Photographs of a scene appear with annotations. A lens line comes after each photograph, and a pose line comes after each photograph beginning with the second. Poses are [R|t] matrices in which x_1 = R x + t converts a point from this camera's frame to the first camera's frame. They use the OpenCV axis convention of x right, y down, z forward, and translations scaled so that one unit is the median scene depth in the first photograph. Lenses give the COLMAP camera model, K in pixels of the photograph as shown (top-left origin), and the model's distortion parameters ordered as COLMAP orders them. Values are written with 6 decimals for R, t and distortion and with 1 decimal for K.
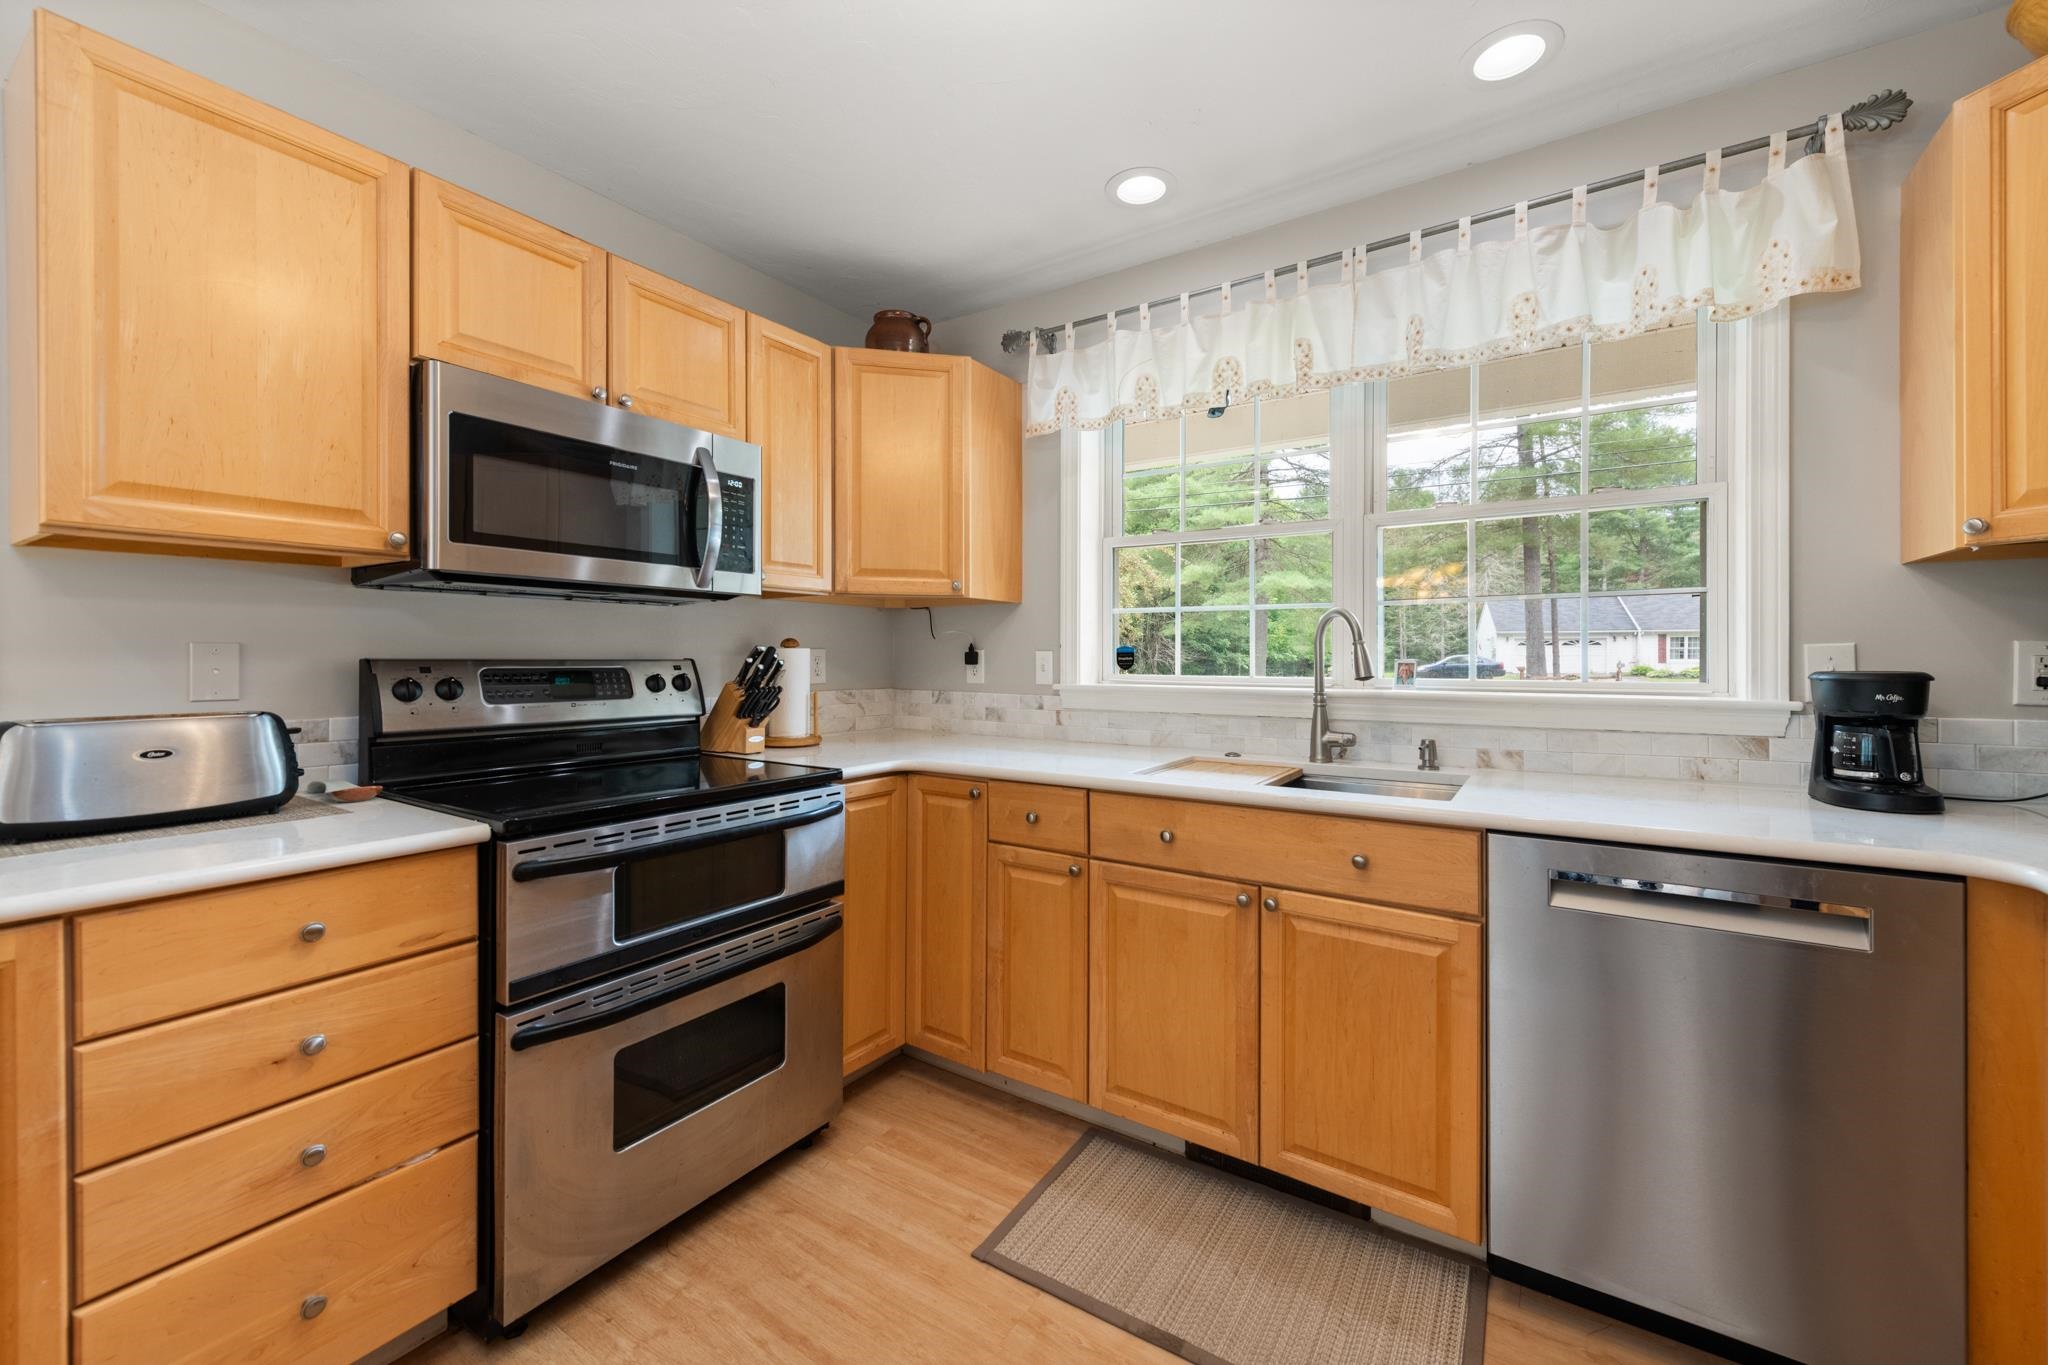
lens RADIAL K [[809.5, 0, 1035.4], [0, 809.5, 654.0], [0, 0, 1]] dist [0.018814, -0.006195]
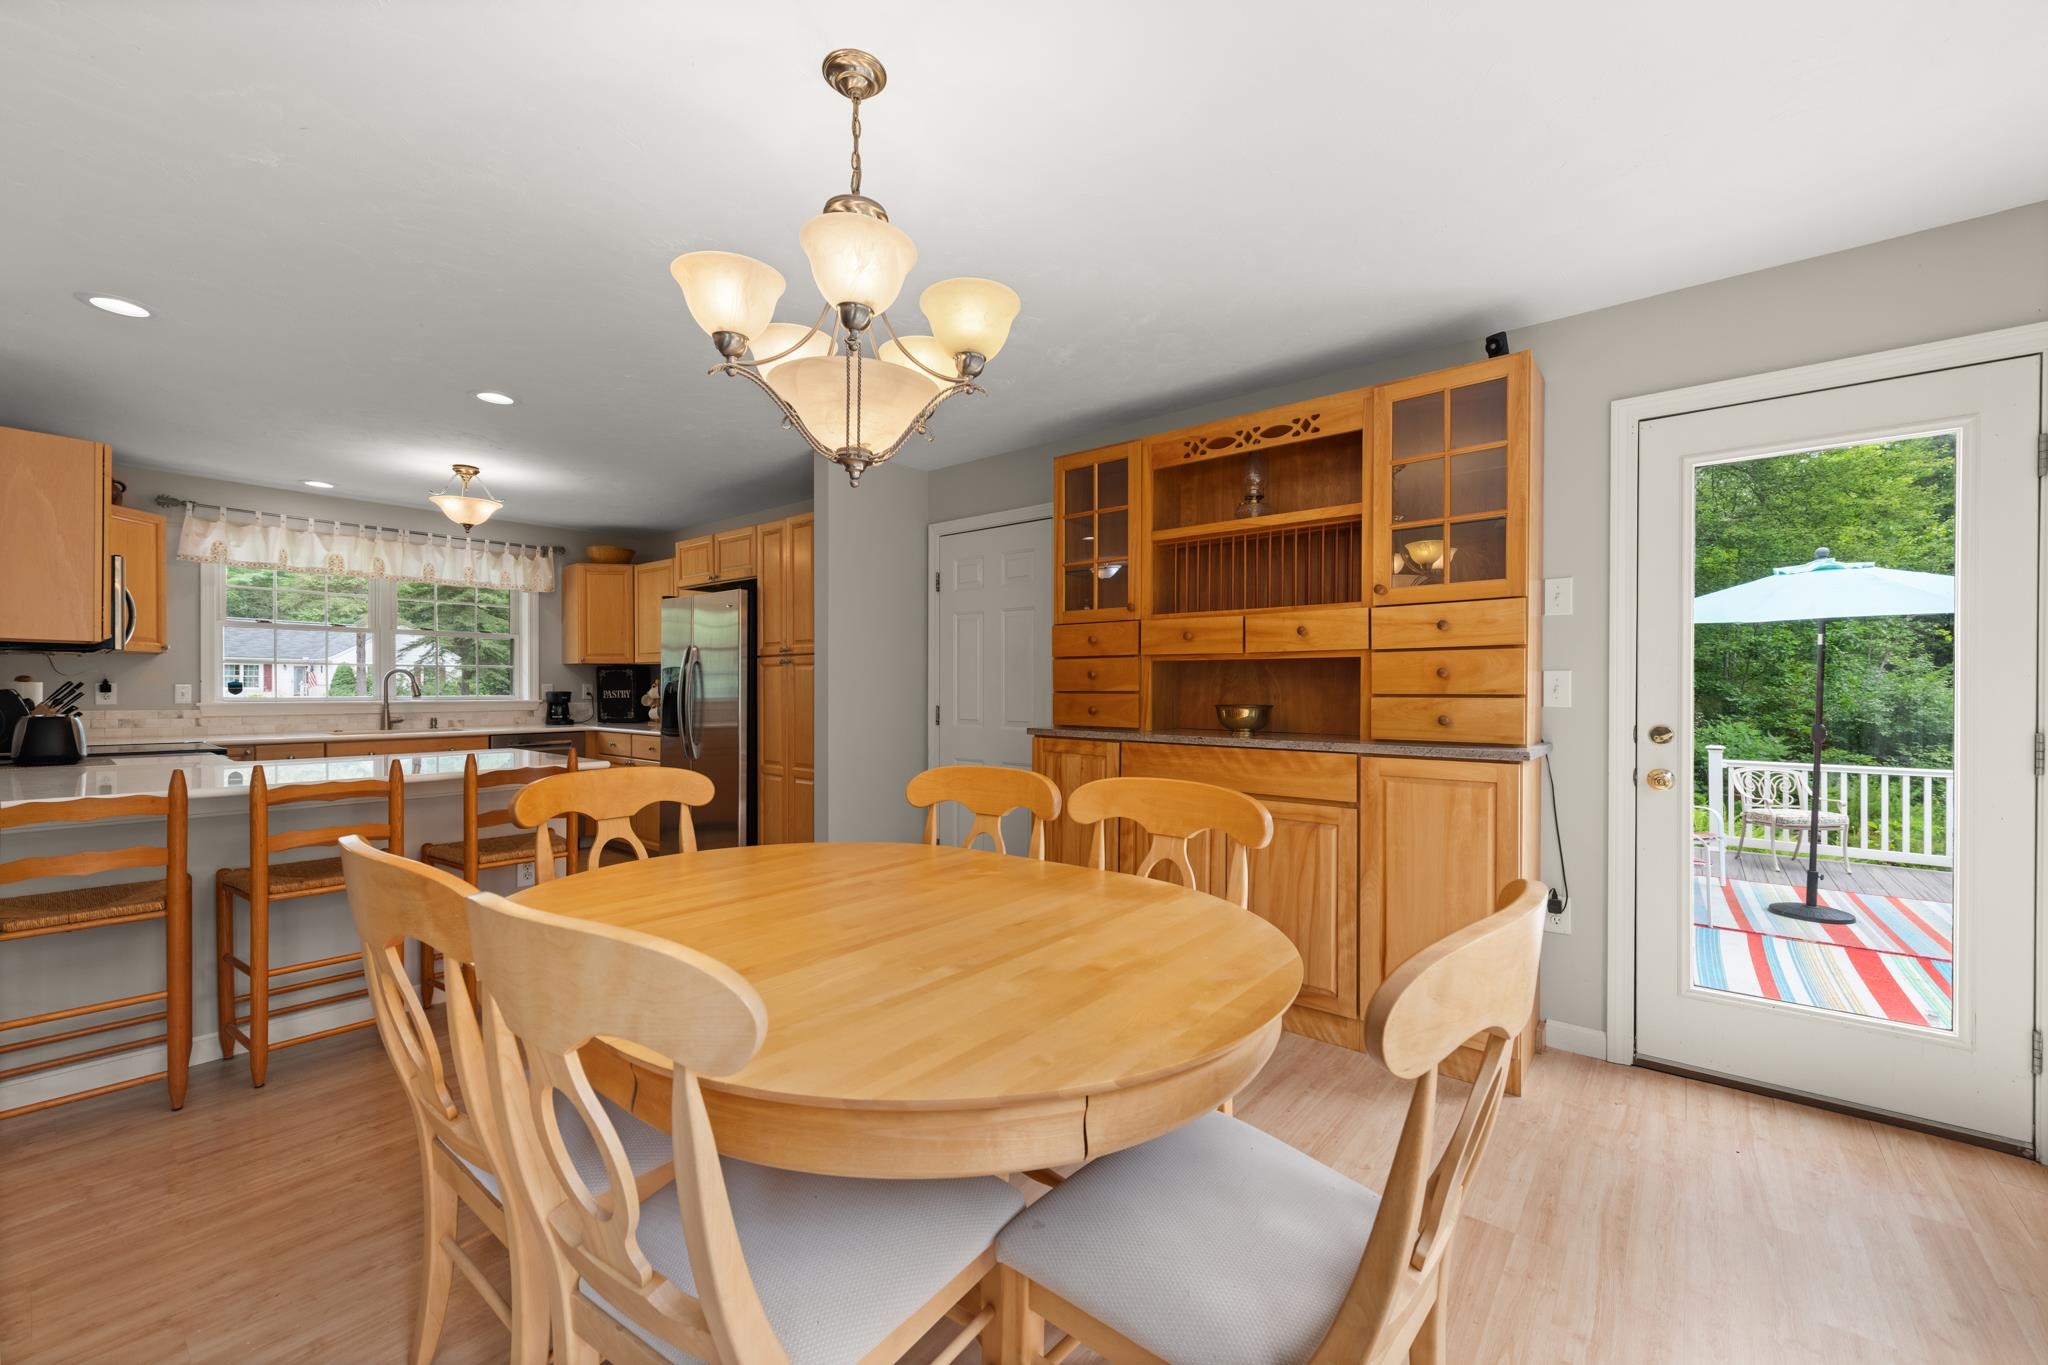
lens RADIAL K [[808.2, 0, 1033.0], [0, 808.2, 691.3], [0, 0, 1]] dist [0.017092, -0.006974]
pose [[0.100715, -0.005641, 0.994899, -2.015584], [-0.006856, 0.999956, 0.006363, -0.015230], [-0.994892, -0.007462, 0.100671, -1.273479]]
